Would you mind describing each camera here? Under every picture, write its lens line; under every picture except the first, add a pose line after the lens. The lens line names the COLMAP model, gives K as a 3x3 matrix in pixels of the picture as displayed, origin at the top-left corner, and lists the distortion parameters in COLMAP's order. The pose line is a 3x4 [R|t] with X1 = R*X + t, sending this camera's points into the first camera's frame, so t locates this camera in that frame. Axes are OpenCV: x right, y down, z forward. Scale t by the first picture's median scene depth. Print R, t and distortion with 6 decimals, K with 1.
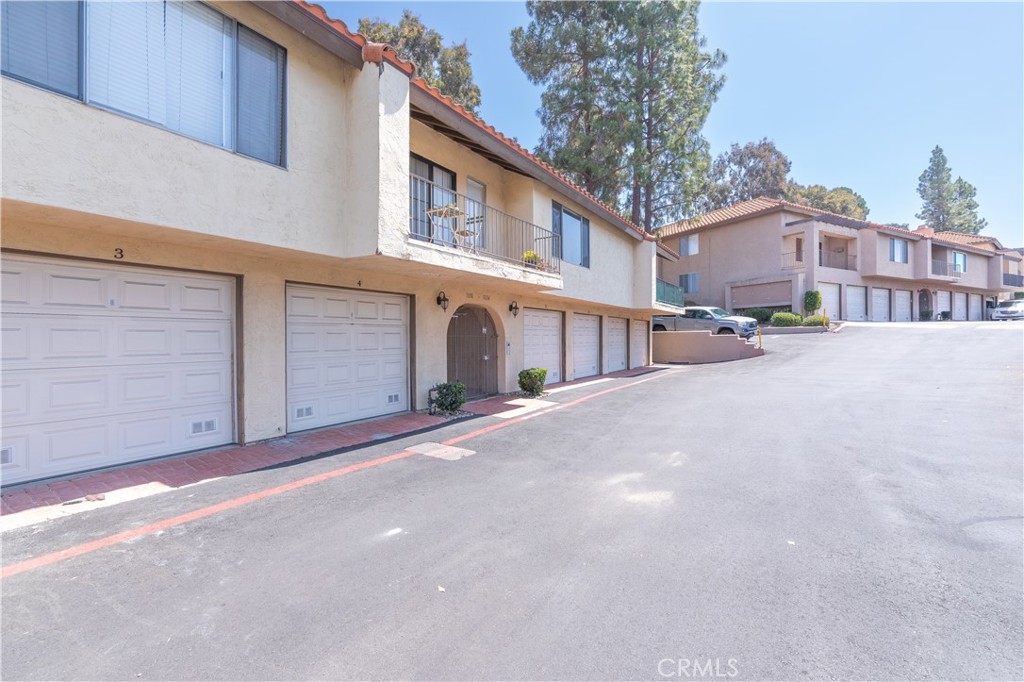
lens RADIAL K [[443.3, 0, 513.4], [0, 443.3, 337.4], [0, 0, 1]] dist [0.002102, 0.000096]
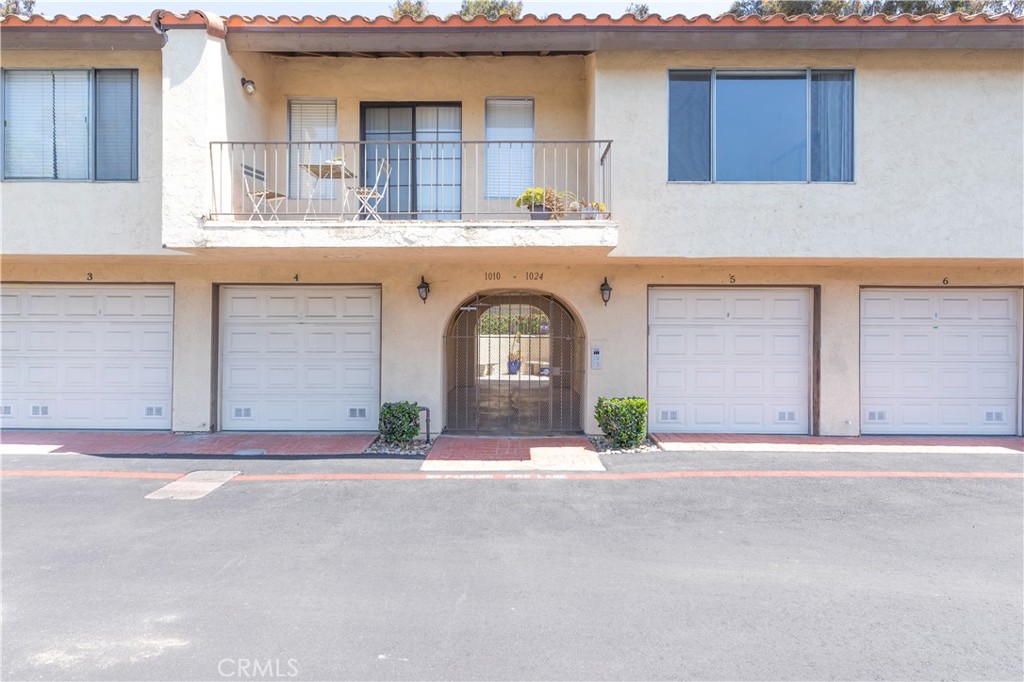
lens RADIAL K [[498.5, 0, 512.9], [0, 498.5, 335.8], [0, 0, 1]] dist [-0.000694, 0.000202]
pose [[0.533744, 0.008193, -0.845607, 0.805876], [-0.005147, 0.999966, 0.006440, -0.014859], [0.845631, 0.000915, 0.533768, 0.912715]]
